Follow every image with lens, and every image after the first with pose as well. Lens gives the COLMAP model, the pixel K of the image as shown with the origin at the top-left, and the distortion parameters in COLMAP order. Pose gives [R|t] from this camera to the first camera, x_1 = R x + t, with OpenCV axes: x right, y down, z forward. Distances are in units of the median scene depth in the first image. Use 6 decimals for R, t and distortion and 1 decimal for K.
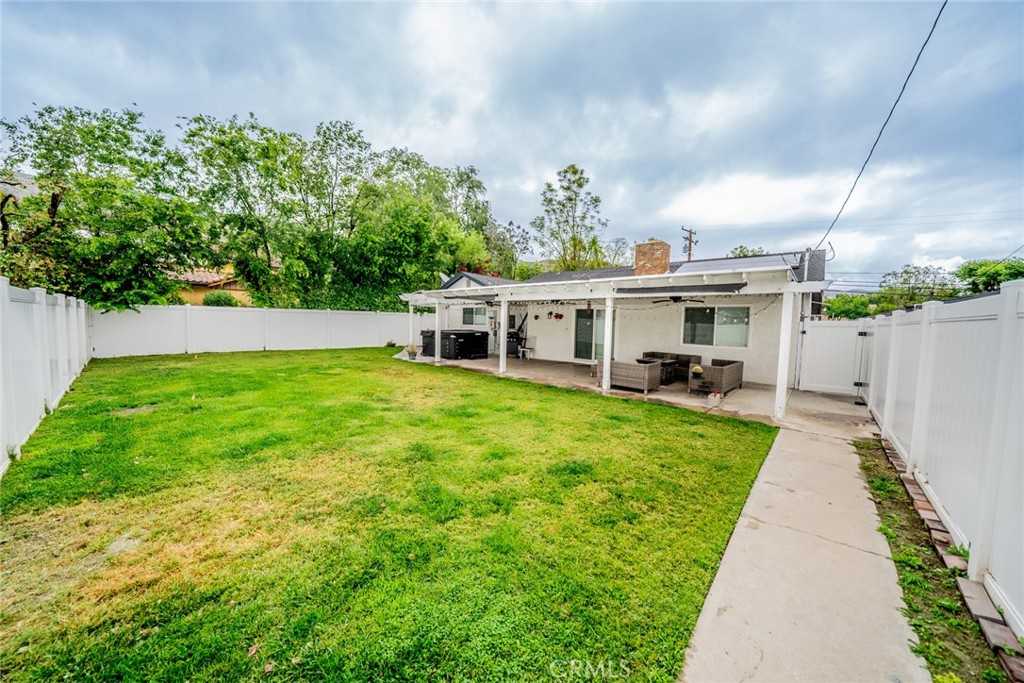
lens RADIAL K [[352.4, 0, 521.5], [0, 352.4, 337.4], [0, 0, 1]] dist [-0.021821, 0.000582]
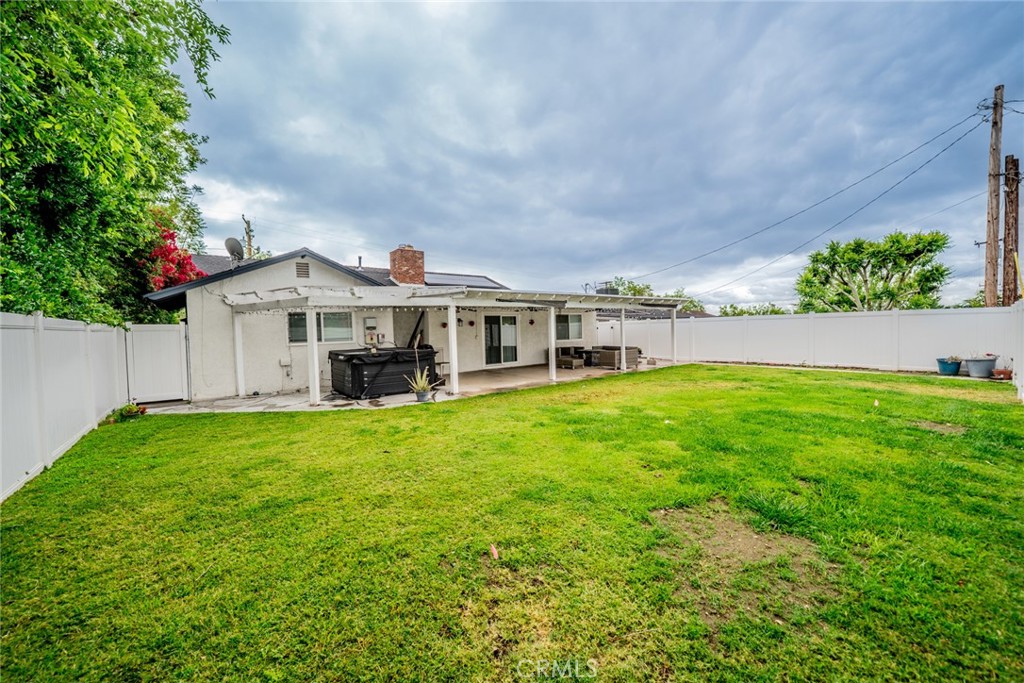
lens RADIAL K [[378.1, 0, 516.4], [0, 378.1, 346.3], [0, 0, 1]] dist [-0.008880, 0.000323]
pose [[0.189495, -0.076146, 0.978925, -0.766570], [0.079837, 0.994882, 0.061933, -0.045985], [-0.978631, 0.066418, 0.194604, 0.615229]]
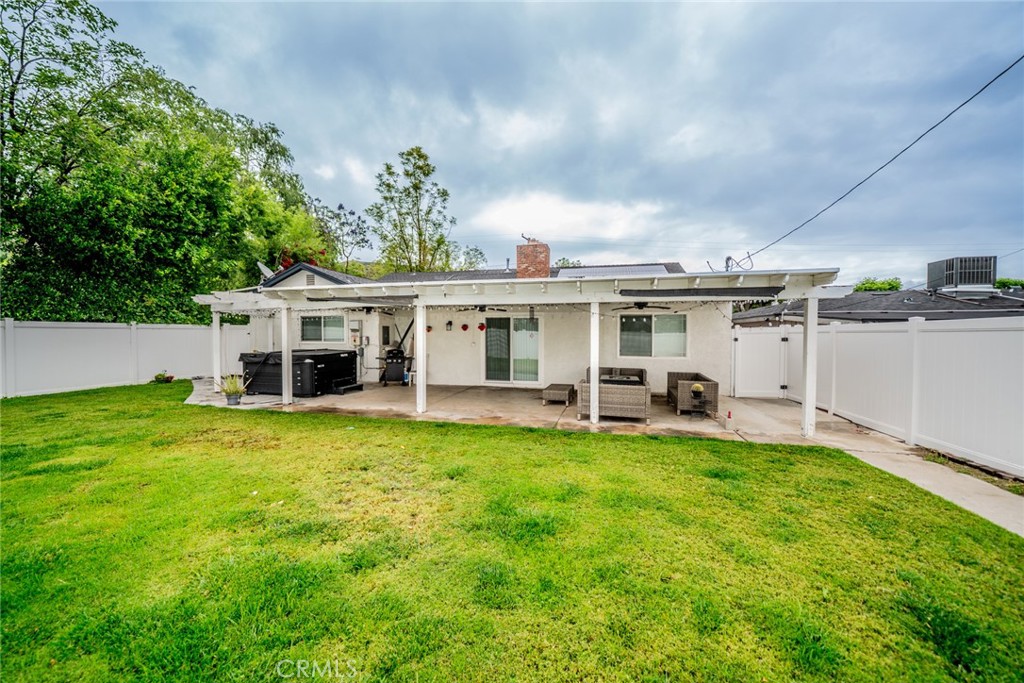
lens RADIAL K [[378.1, 0, 515.1], [0, 378.1, 340.6], [0, 0, 1]] dist [-0.008880, 0.000323]
pose [[0.887030, -0.031309, 0.460648, -0.154928], [0.040256, 0.999143, -0.009609, -0.015901], [-0.459953, 0.027068, 0.887531, 0.191931]]
